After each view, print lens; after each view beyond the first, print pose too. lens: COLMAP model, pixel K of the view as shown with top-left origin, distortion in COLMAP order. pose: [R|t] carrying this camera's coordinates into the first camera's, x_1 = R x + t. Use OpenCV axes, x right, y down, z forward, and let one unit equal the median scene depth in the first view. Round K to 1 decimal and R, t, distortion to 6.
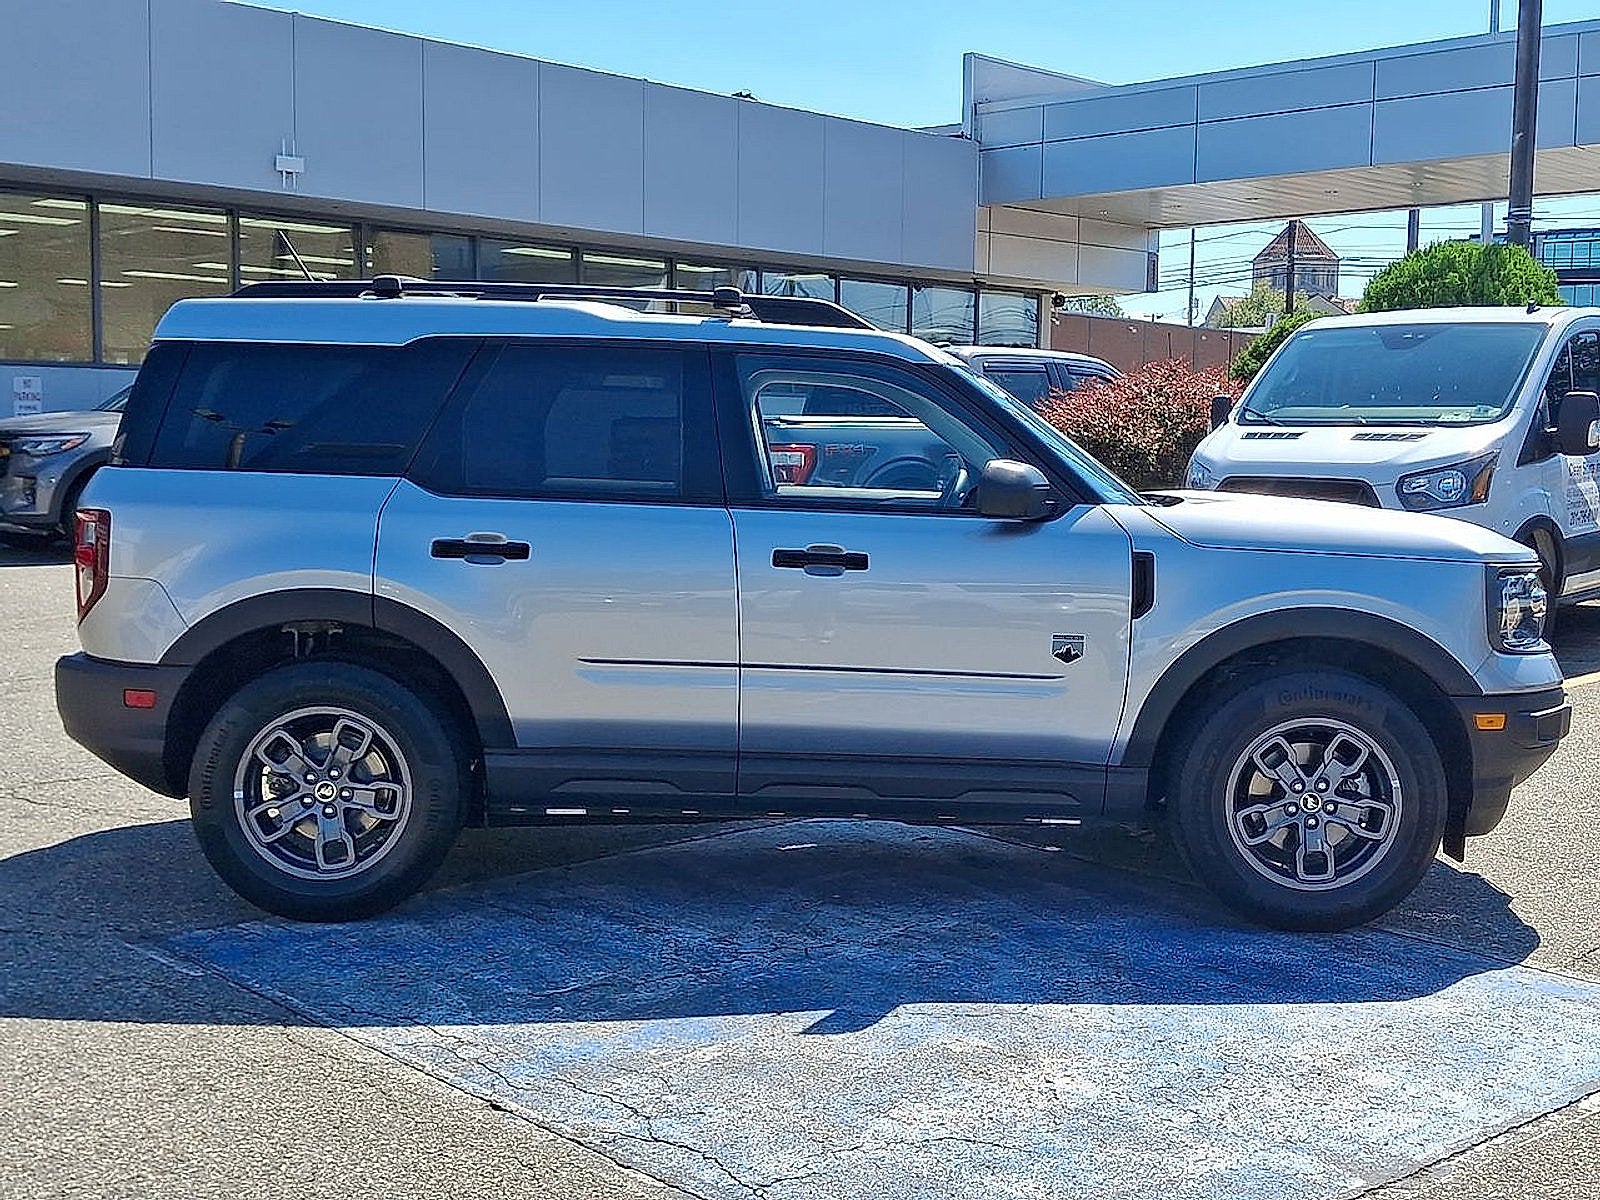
lens RADIAL K [[1929.3, 0, 813.9], [0, 1929.3, 614.0], [0, 0, 1]] dist [0.013379, 0.000000]
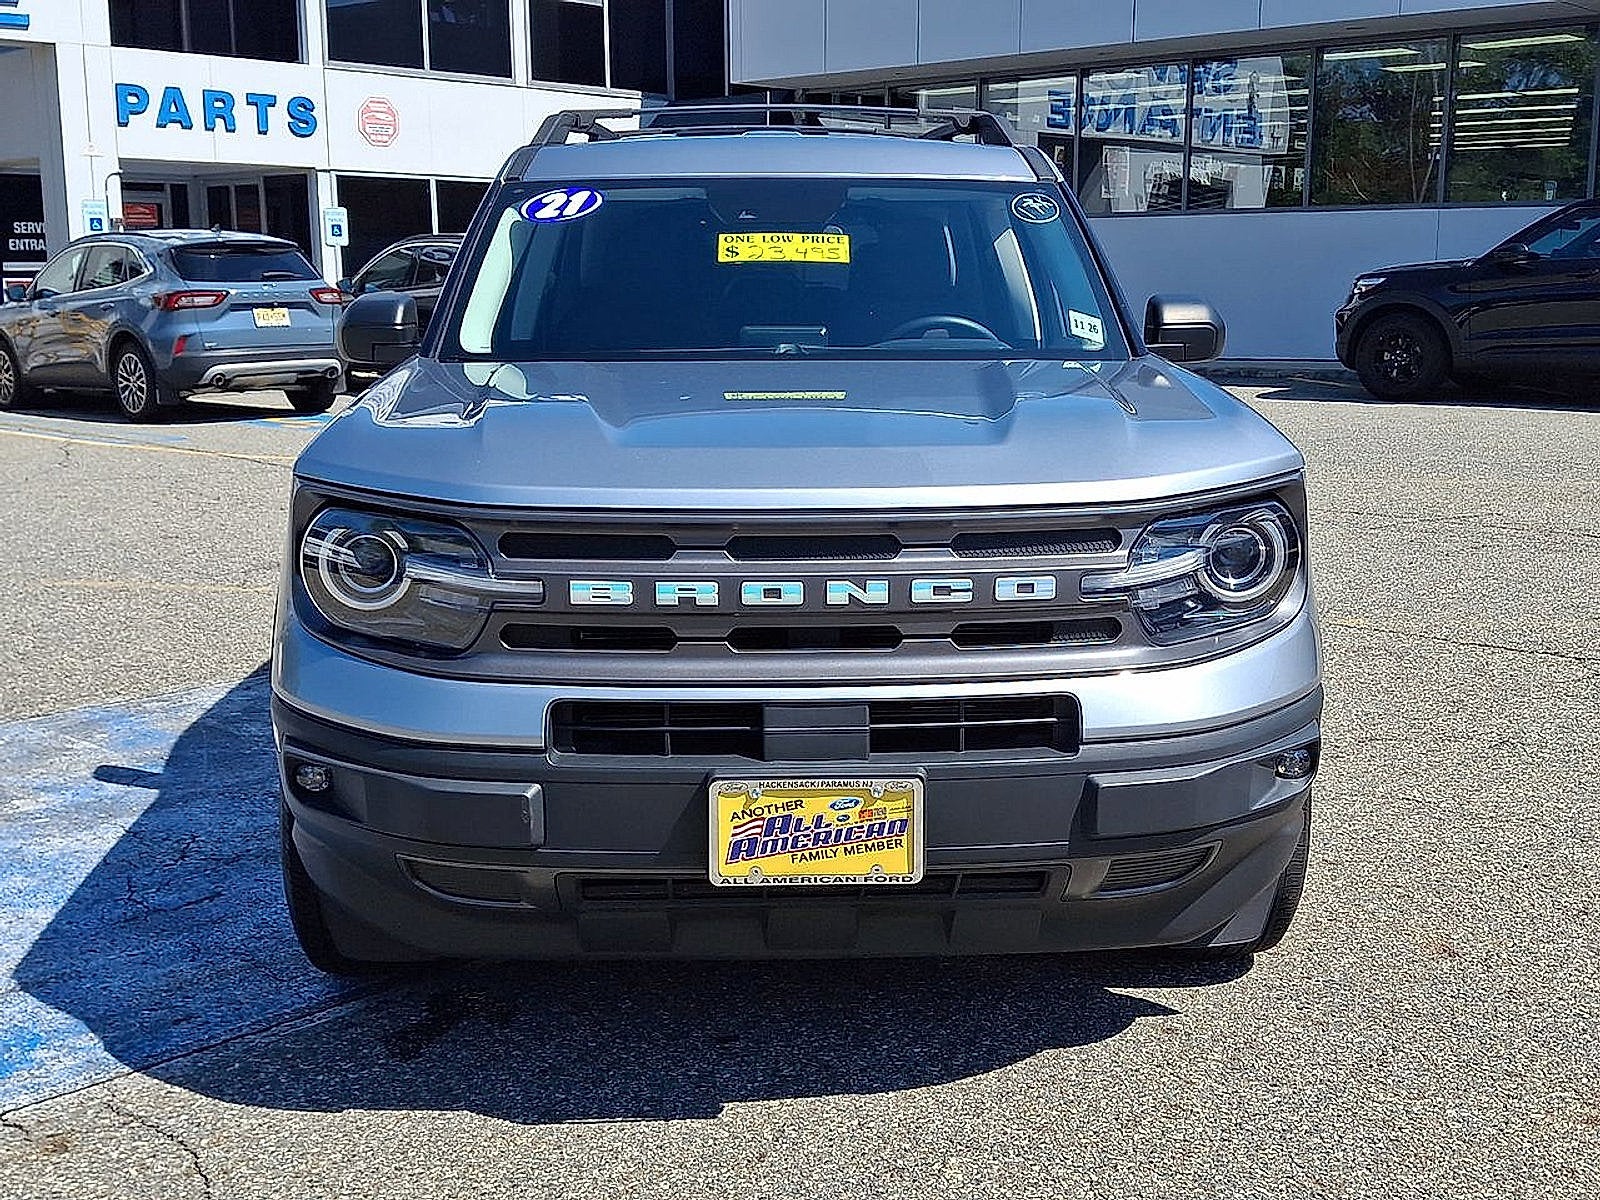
lens RADIAL K [[1764.0, 0, 811.9], [0, 1764.0, 590.8], [0, 0, 1]] dist [0.009934, 0.000000]
pose [[0.031066, 0.166005, -0.985635, 0.909931], [-0.088584, 0.982688, 0.162717, -0.096385], [0.995584, 0.082257, 0.045234, 1.146322]]
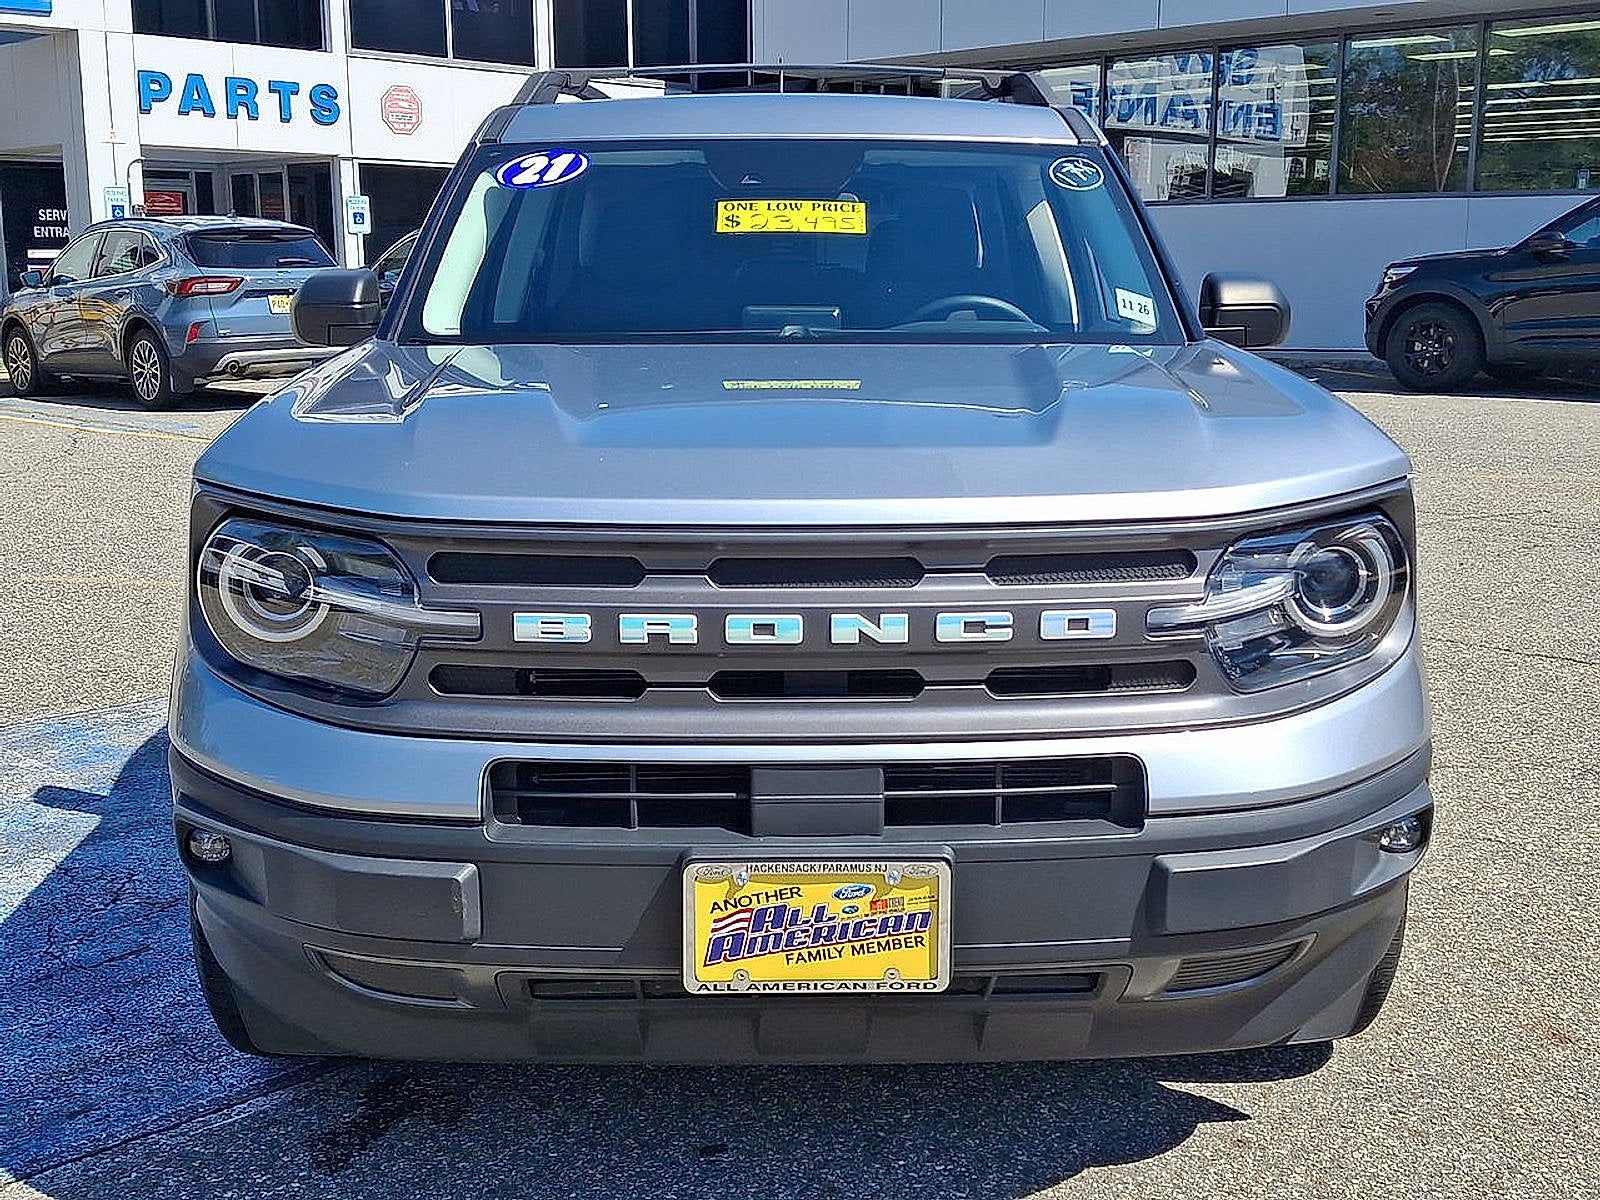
lens RADIAL K [[1764.0, 0, 811.2], [0, 1764.0, 591.7], [0, 0, 1]] dist [0.009934, 0.000000]
pose [[0.019084, 0.172471, -0.984830, 0.813677], [-0.091398, 0.981186, 0.170061, -0.091431], [0.995632, 0.086766, 0.034488, 1.153864]]
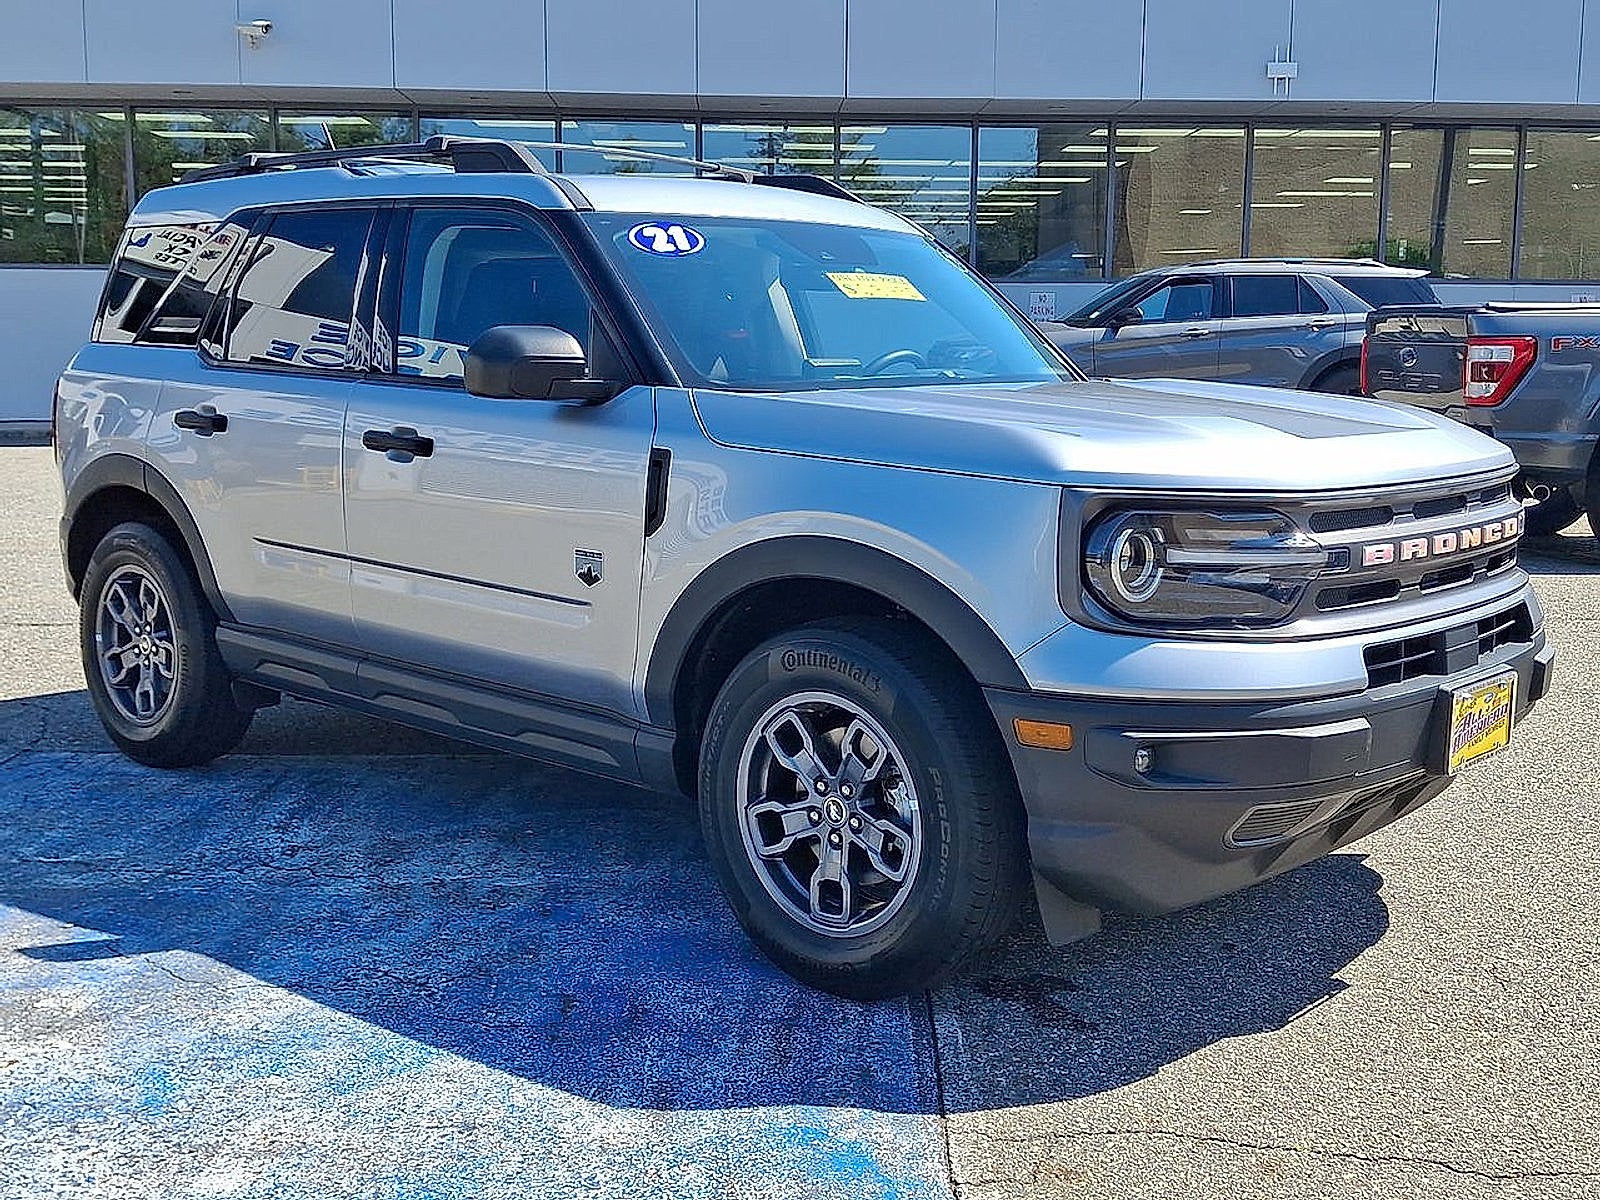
lens RADIAL K [[1764.0, 0, 826.6], [0, 1764.0, 597.5], [0, 0, 1]] dist [0.009934, 0.000000]
pose [[0.747491, 0.089664, -0.658192, 0.675018], [-0.058829, 0.995890, 0.068857, -0.024614], [0.661662, -0.012749, 0.749694, 0.518904]]
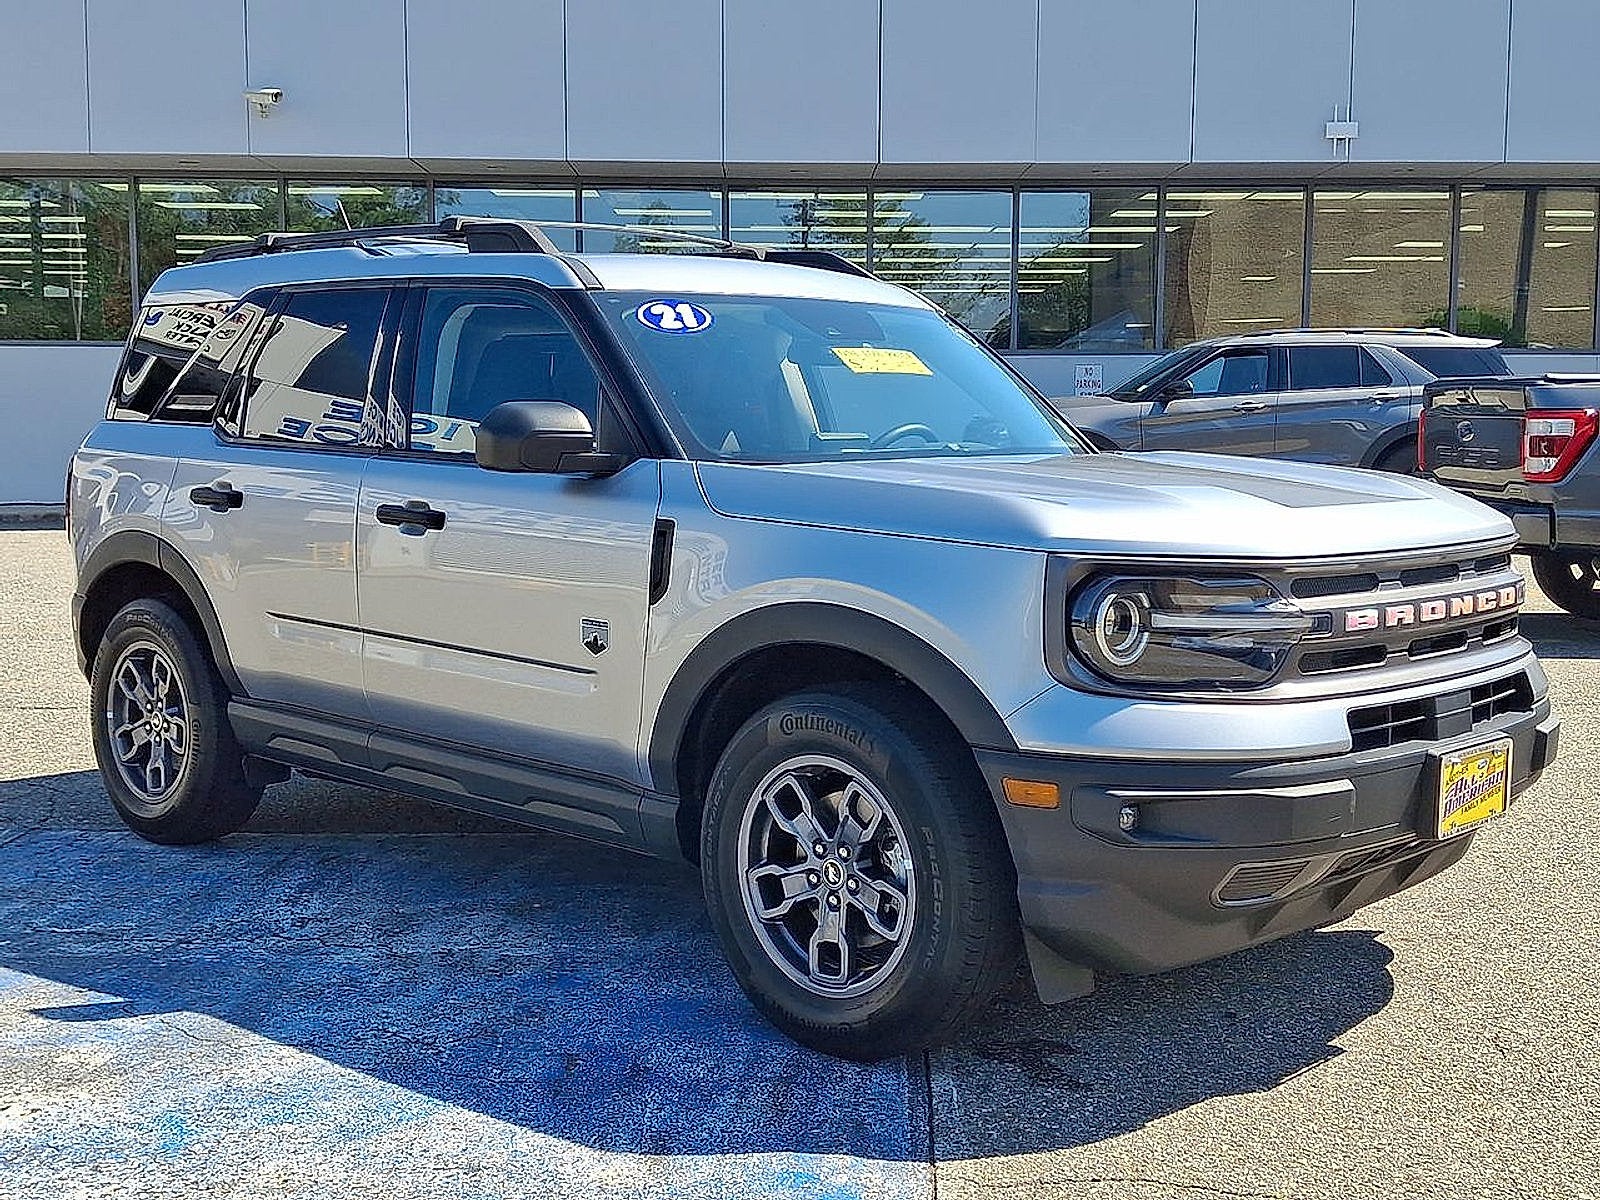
lens RADIAL K [[1929.3, 0, 812.9], [0, 1929.3, 607.9], [0, 0, 1]] dist [0.013379, 0.000000]
pose [[0.727111, 0.058343, -0.684036, 0.741024], [-0.057188, 0.998067, 0.024337, -0.018306], [0.684133, 0.021423, 0.729042, 0.471320]]
